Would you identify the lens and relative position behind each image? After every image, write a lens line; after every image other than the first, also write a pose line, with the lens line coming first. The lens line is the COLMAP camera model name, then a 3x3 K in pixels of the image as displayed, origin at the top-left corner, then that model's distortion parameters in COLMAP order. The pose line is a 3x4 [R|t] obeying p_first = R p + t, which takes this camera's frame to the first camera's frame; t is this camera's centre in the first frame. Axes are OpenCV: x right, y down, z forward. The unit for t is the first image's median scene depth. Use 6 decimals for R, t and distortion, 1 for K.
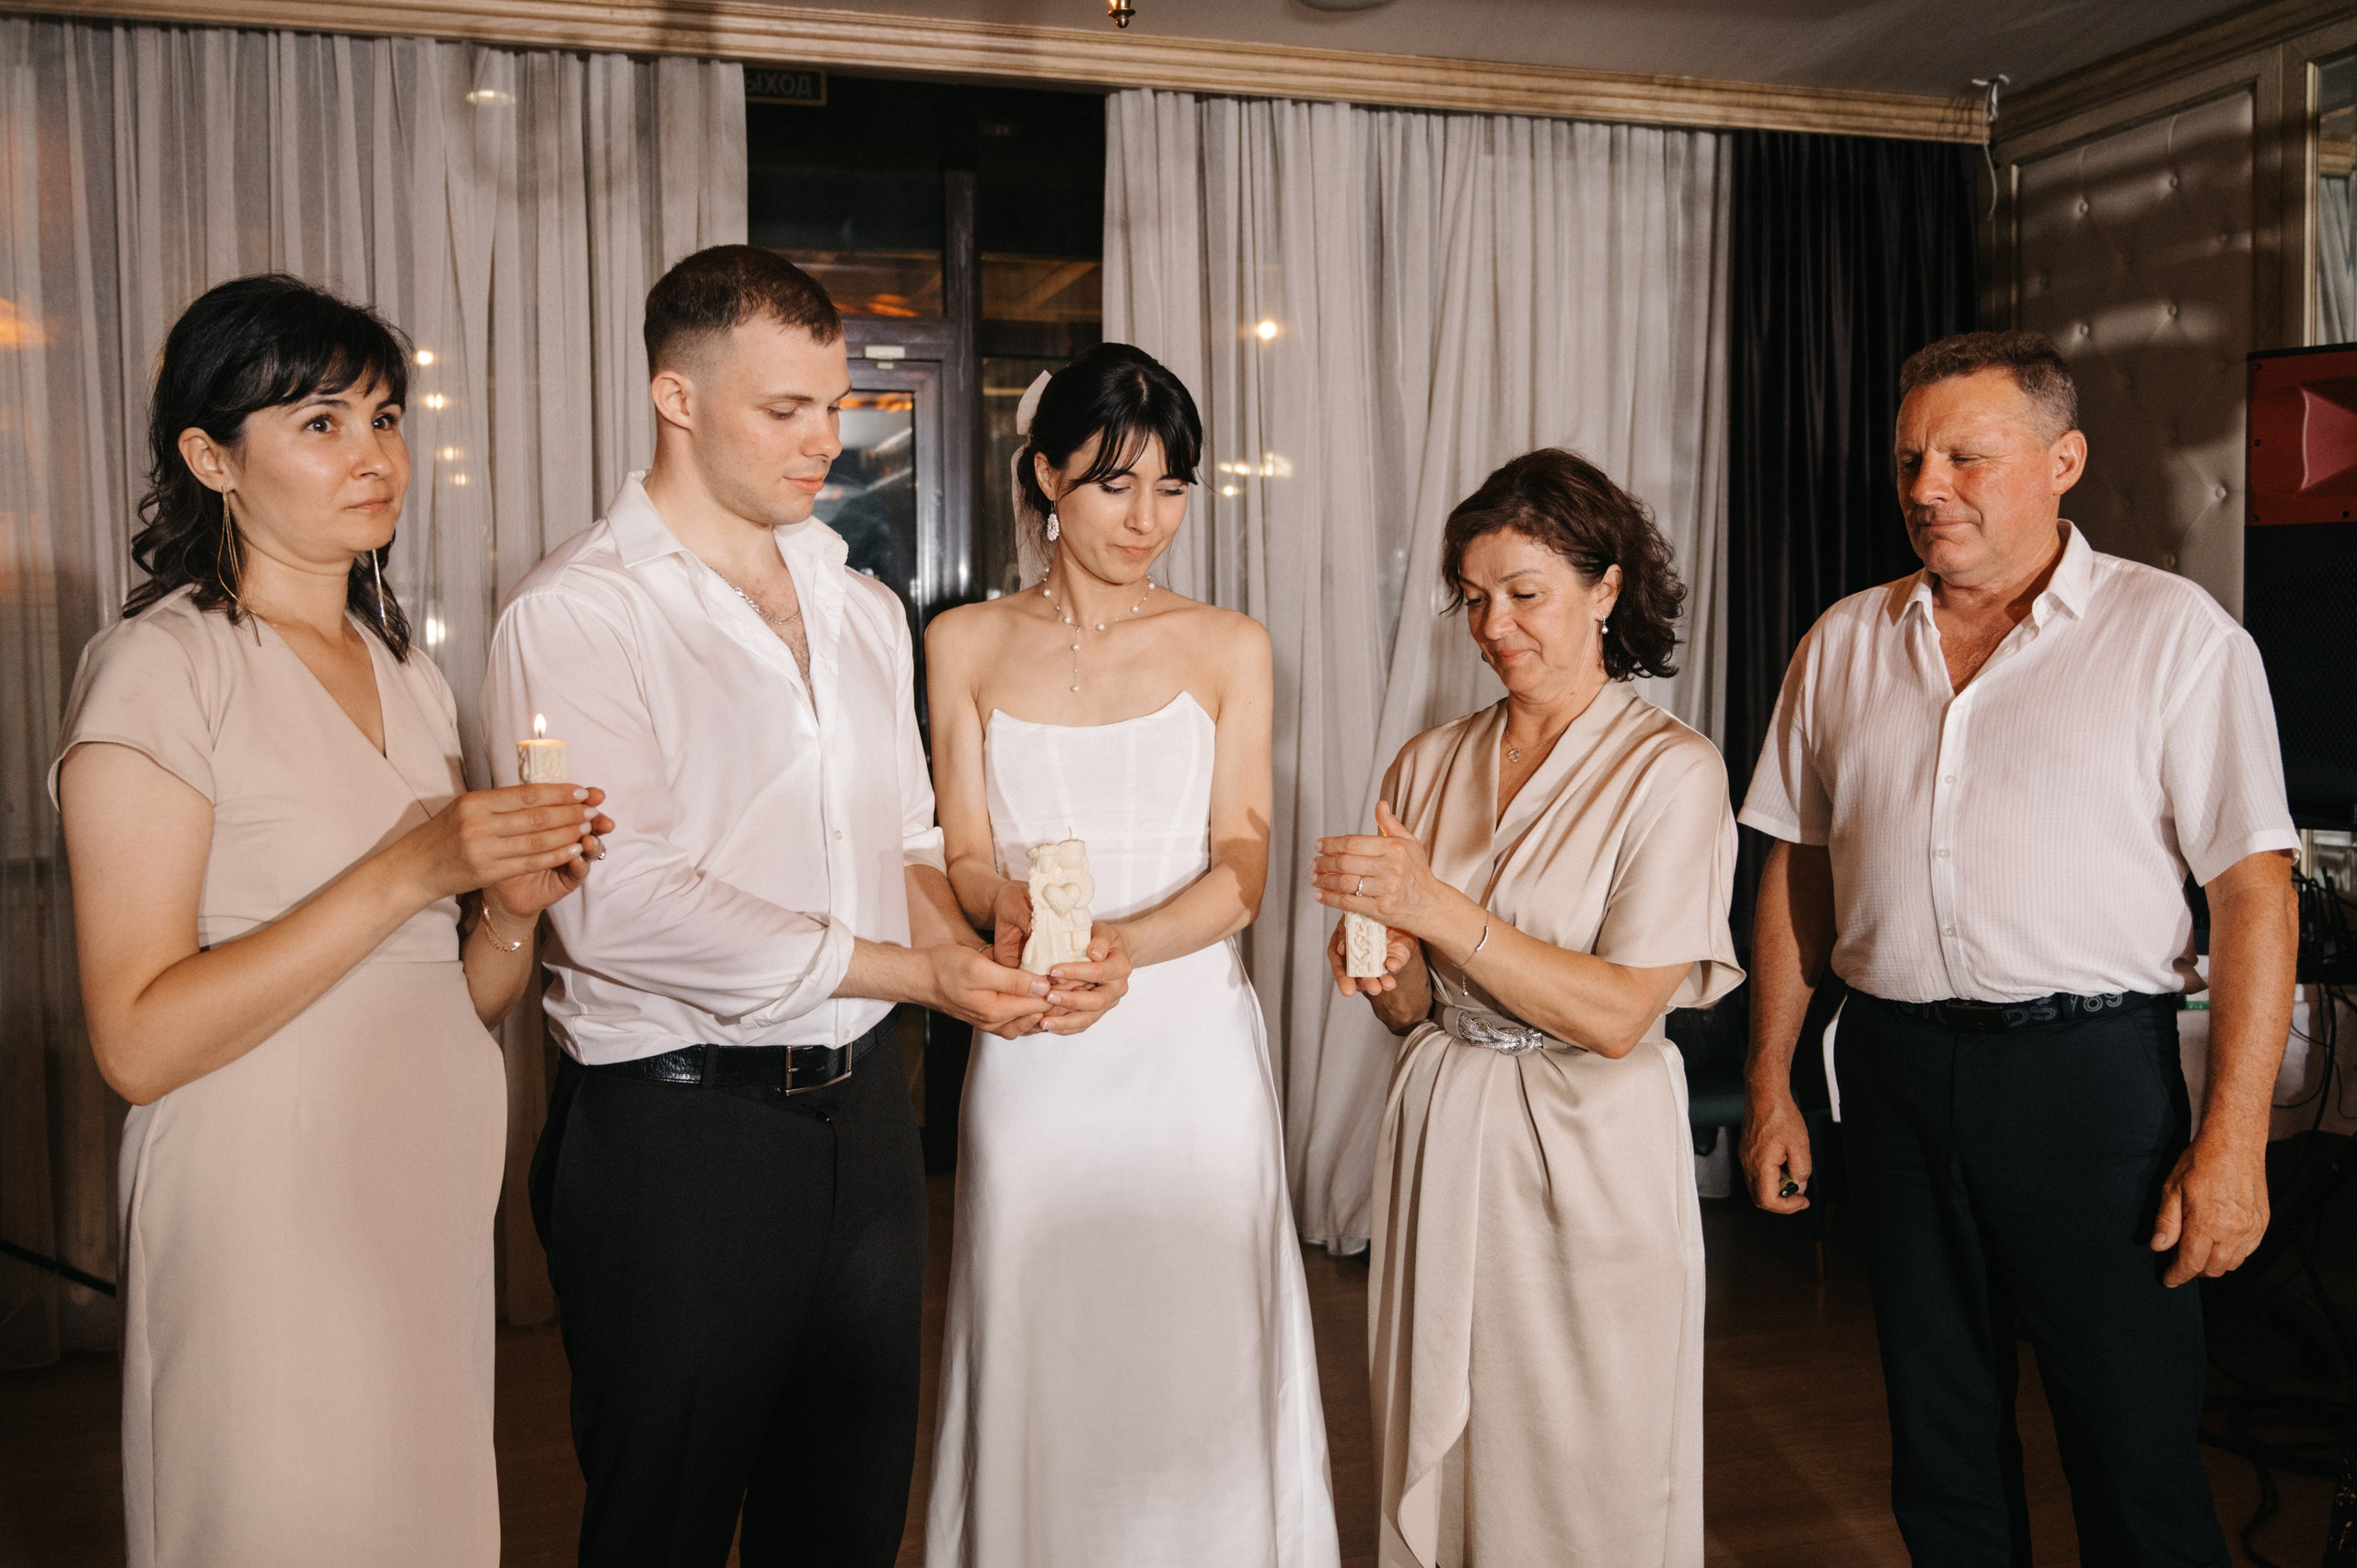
lens RADIAL K [[2244.1, 0, 1178.5], [0, 2244.1, 784.0], [0, 0, 1]] dist [0.000060, 0.022916]
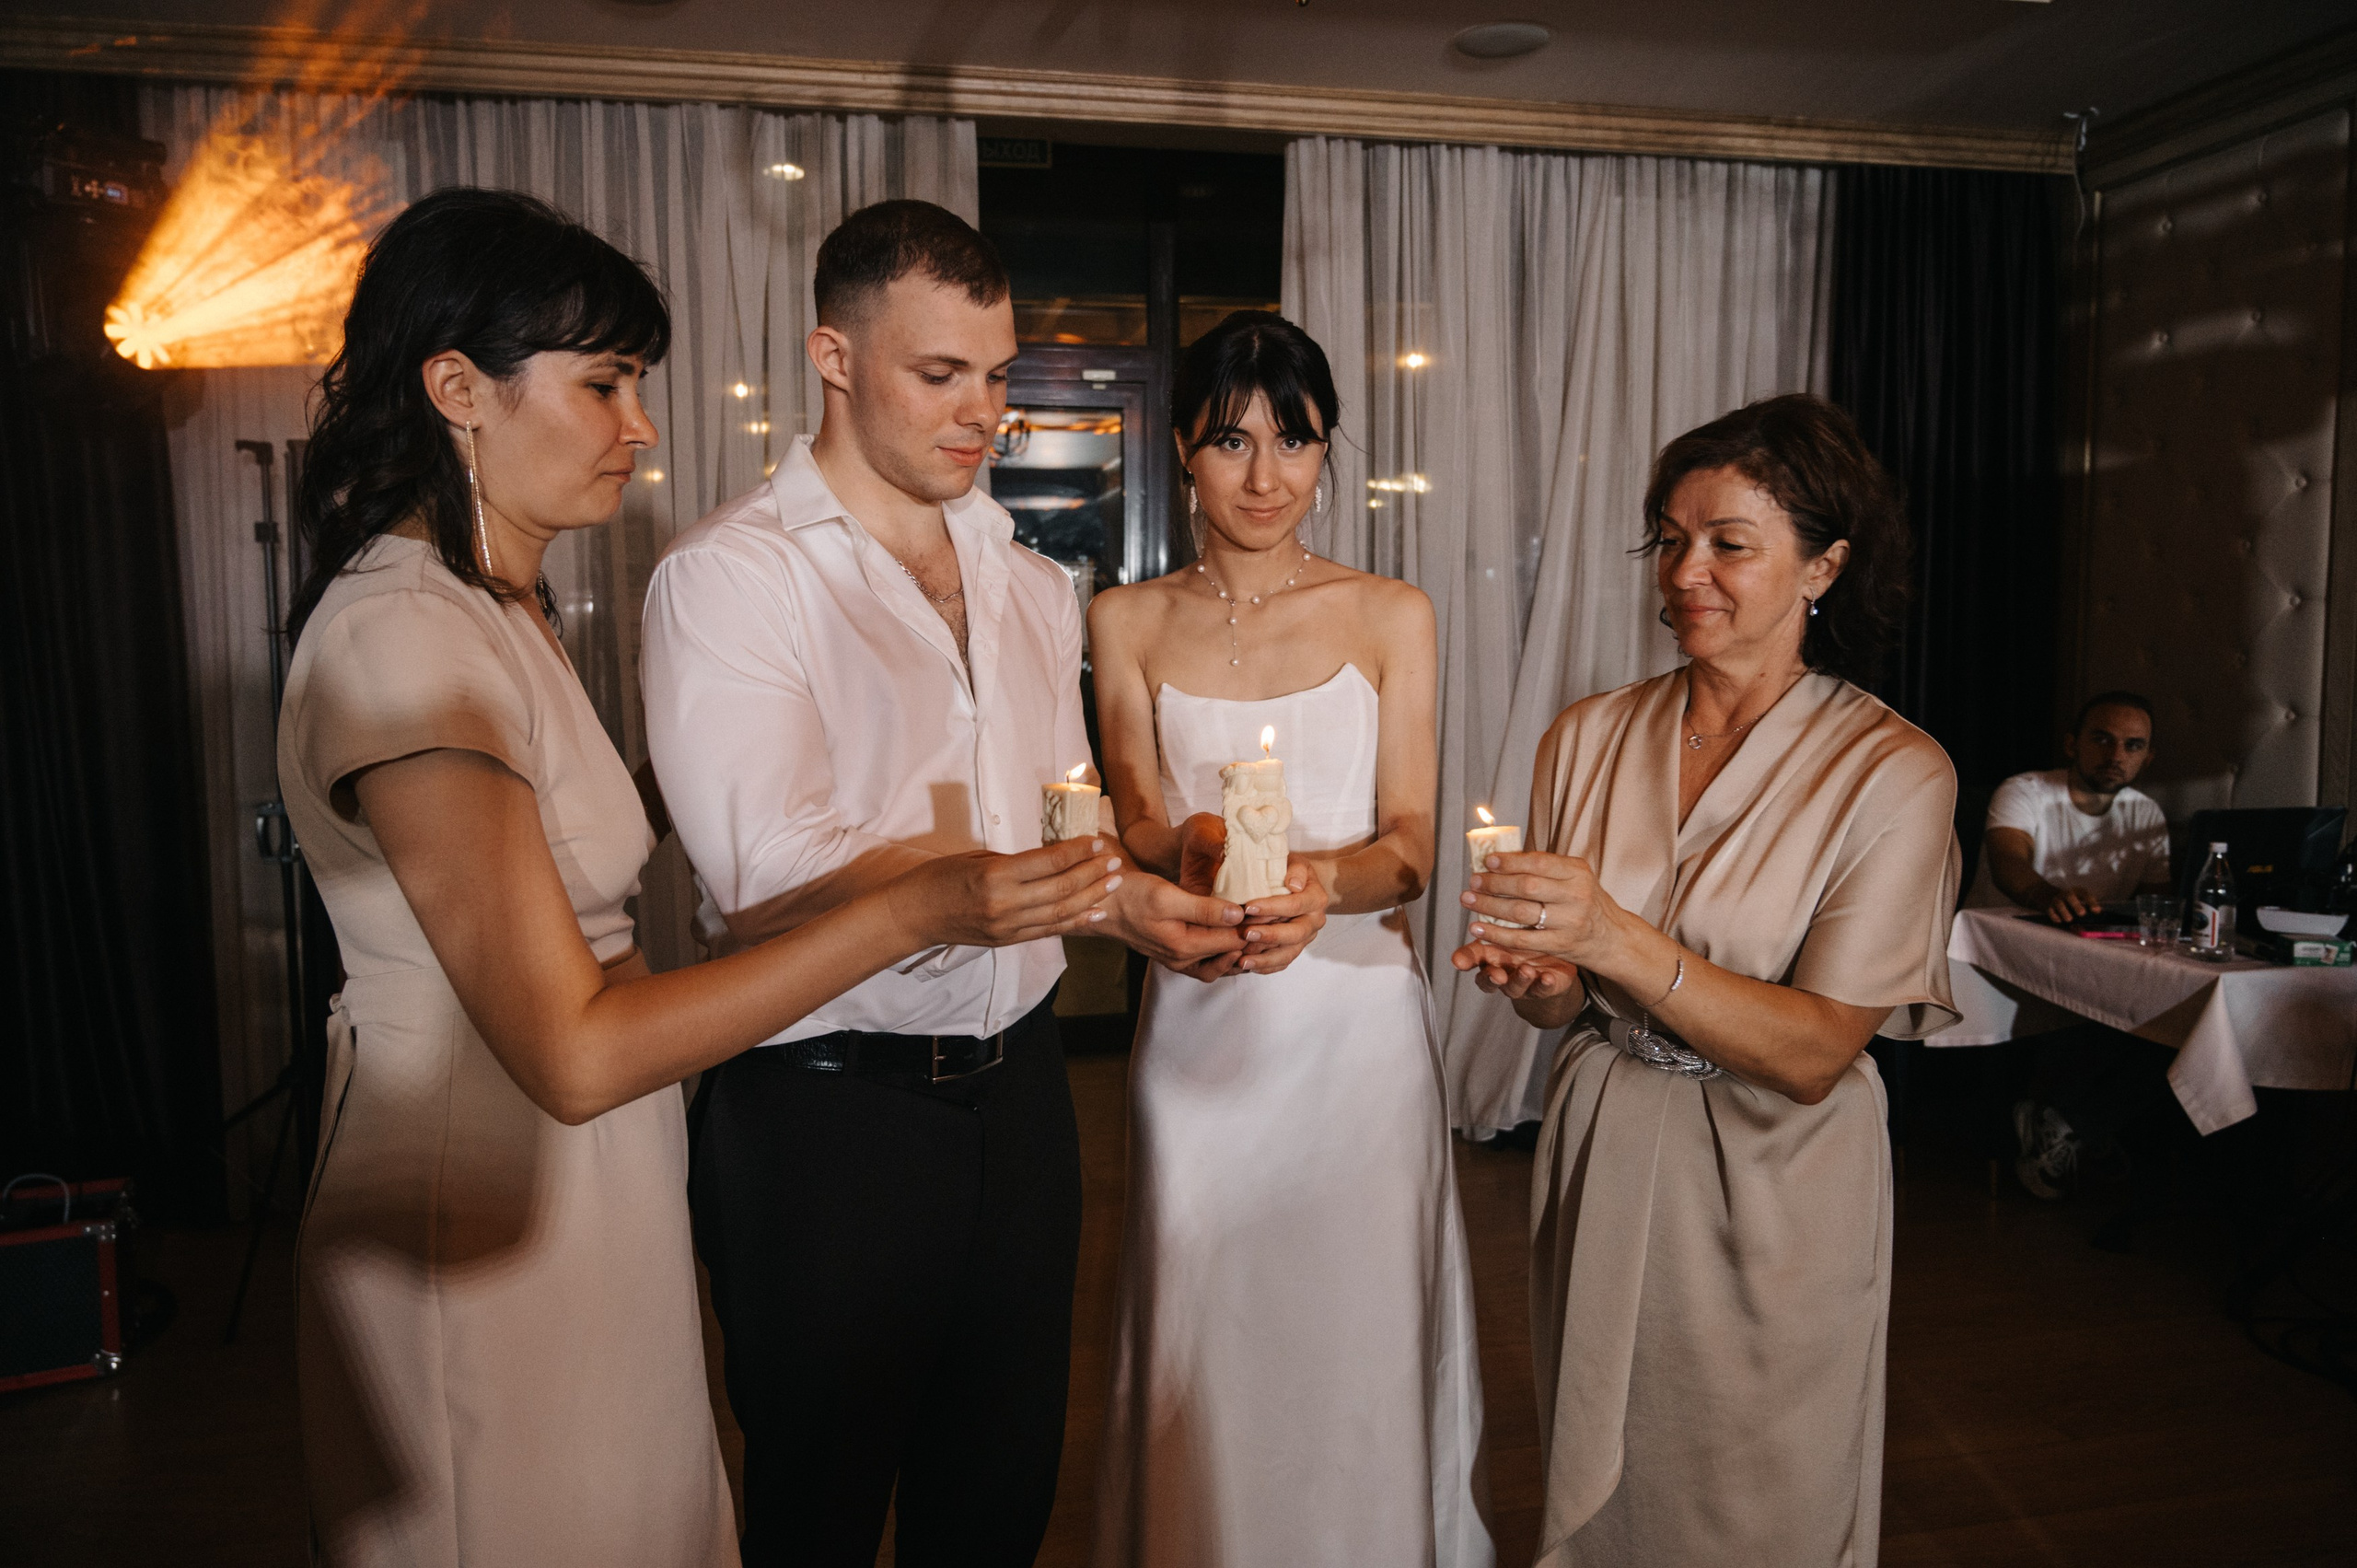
lens RADIAL K [[1584.0, 0, 1178.5], [0, 1584.0, 784.0], [0, 0, 1]] dist [0.001885, -0.000652]
pose [[0.995299, 0.012431, -0.096047, -0.004457], [-0.008258, 0.999010, 0.043716, -0.011775], [0.096495, -0.042718, 0.994416, 0.164828]]
